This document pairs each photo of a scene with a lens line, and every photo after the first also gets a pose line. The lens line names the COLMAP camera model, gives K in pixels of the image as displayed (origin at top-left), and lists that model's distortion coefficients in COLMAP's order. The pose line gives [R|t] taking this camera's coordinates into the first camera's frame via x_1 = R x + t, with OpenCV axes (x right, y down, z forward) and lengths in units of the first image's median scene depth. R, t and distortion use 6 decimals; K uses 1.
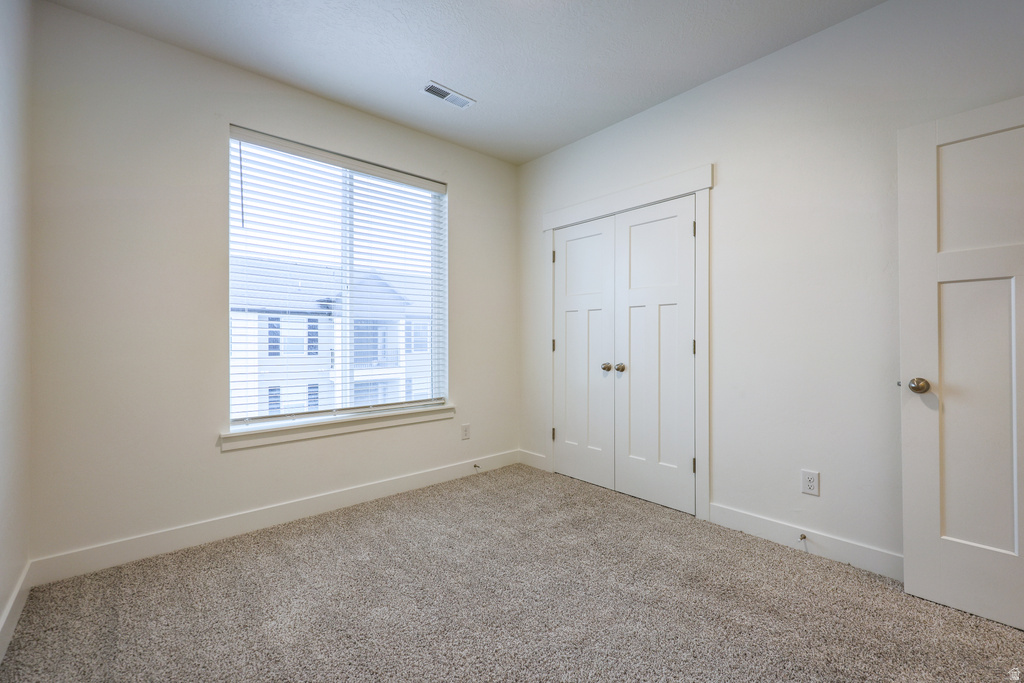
lens RADIAL K [[439.2, 0, 517.8], [0, 439.2, 340.5], [0, 0, 1]] dist [0.000376, -0.000127]
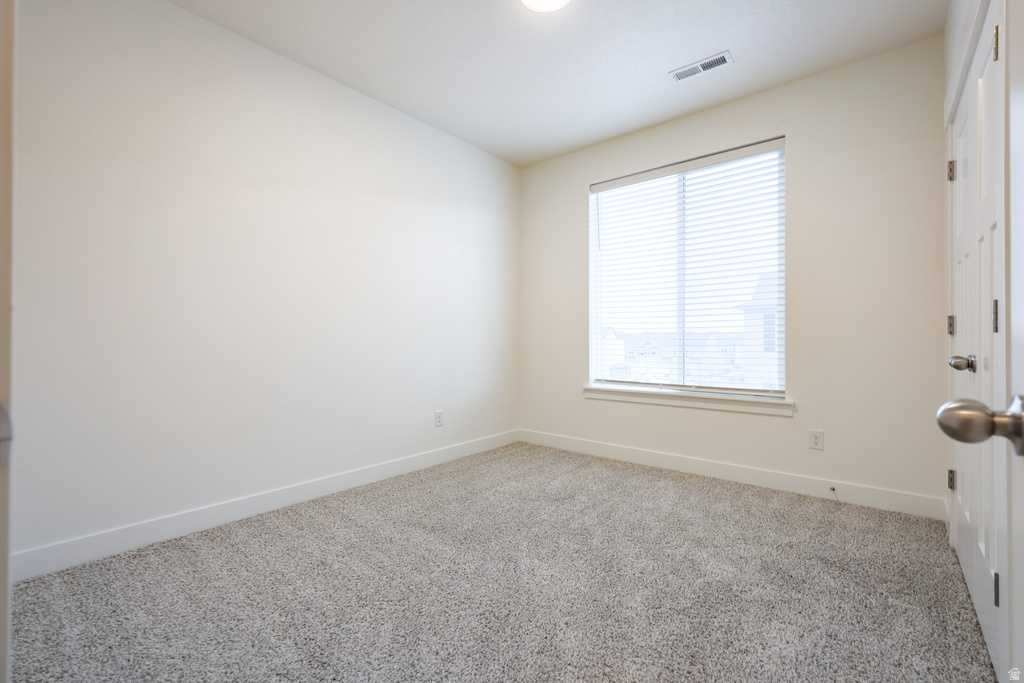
lens RADIAL K [[439.2, 0, 517.8], [0, 439.2, 340.5], [0, 0, 1]] dist [0.000376, -0.000127]
pose [[0.149597, -0.000990, -0.988746, 0.636557], [-0.007146, 0.999972, -0.002082, 0.042681], [0.988721, 0.007377, 0.149586, 0.405809]]
